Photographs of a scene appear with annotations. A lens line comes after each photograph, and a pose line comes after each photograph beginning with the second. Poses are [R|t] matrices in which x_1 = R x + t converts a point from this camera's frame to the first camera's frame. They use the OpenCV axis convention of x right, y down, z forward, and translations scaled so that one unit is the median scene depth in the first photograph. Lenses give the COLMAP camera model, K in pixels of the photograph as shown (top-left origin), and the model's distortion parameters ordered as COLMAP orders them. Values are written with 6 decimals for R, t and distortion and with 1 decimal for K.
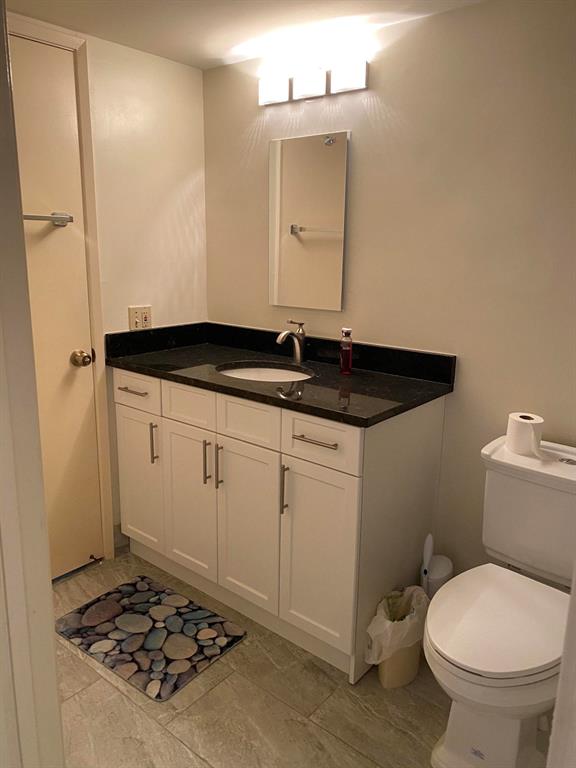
lens RADIAL K [[592.2, 0, 288.0], [0, 592.2, 384.0], [0, 0, 1]] dist [-0.008068, -0.001863]
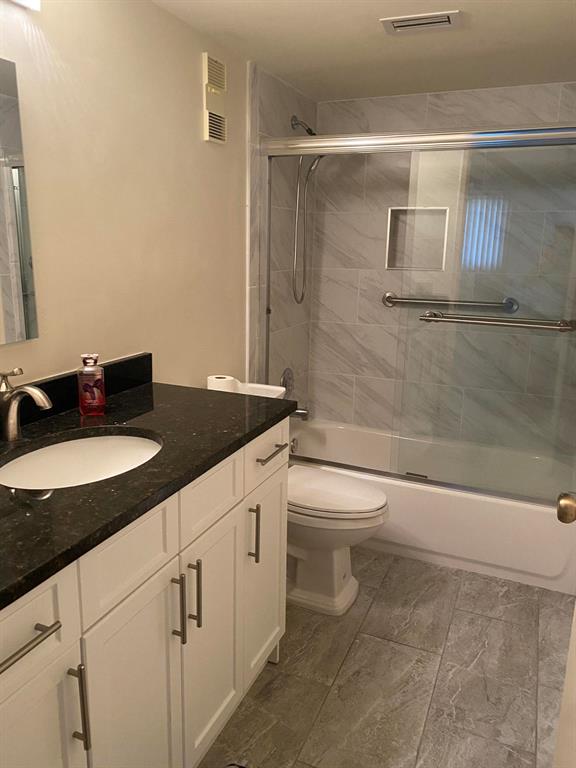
lens RADIAL K [[584.7, 0, 288.0], [0, 584.7, 384.0], [0, 0, 1]] dist [0.003662, -0.000653]
pose [[-0.294225, -0.251214, 0.922129, -0.793812], [0.186620, 0.931164, 0.313221, -0.295223], [-0.937339, 0.264245, -0.227090, 1.183393]]
